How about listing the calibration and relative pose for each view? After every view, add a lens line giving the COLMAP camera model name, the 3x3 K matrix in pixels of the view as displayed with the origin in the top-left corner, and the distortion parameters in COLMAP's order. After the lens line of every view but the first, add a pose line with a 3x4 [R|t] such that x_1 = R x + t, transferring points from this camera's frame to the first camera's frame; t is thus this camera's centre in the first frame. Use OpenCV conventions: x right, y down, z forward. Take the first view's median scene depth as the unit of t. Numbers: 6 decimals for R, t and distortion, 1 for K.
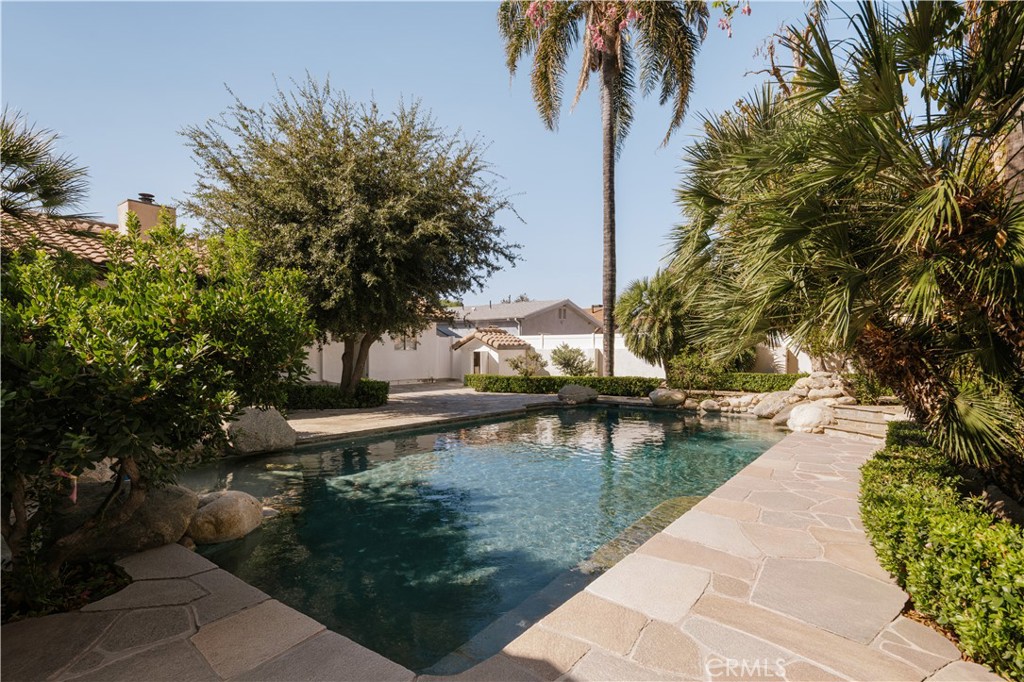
lens RADIAL K [[502.3, 0, 511.5], [0, 502.3, 350.6], [0, 0, 1]] dist [-0.002831, -0.003016]
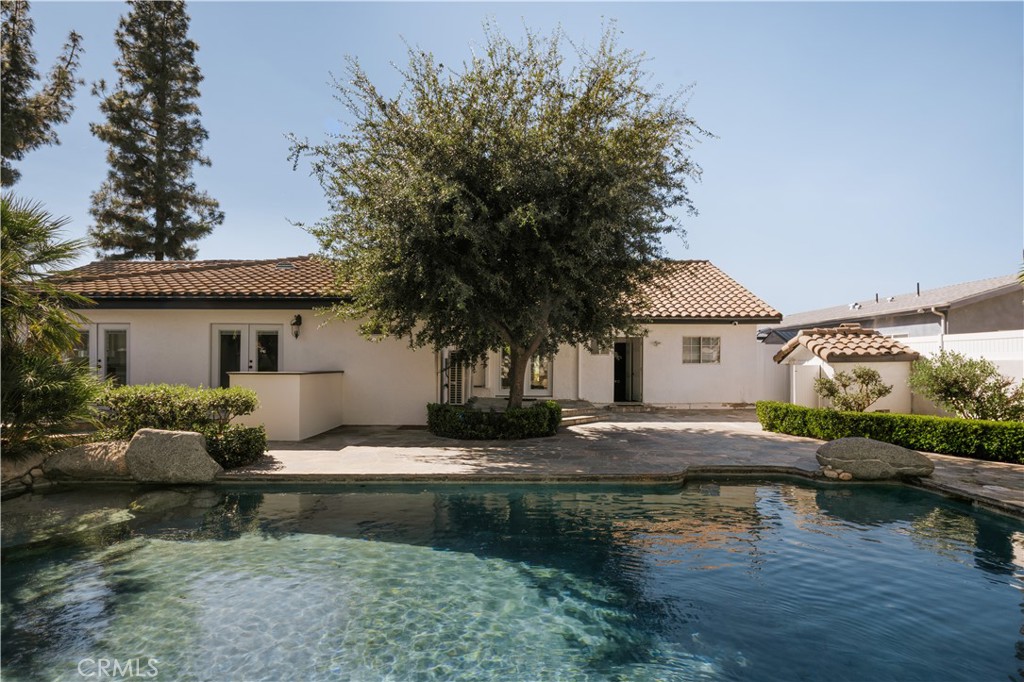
lens RADIAL K [[502.3, 0, 530.4], [0, 502.3, 357.8], [0, 0, 1]] dist [-0.002831, -0.003016]
pose [[0.618563, -0.011794, -0.785646, 0.269735], [0.007772, 0.999930, -0.008892, -0.005687], [0.785696, -0.000606, 0.618612, 0.405220]]
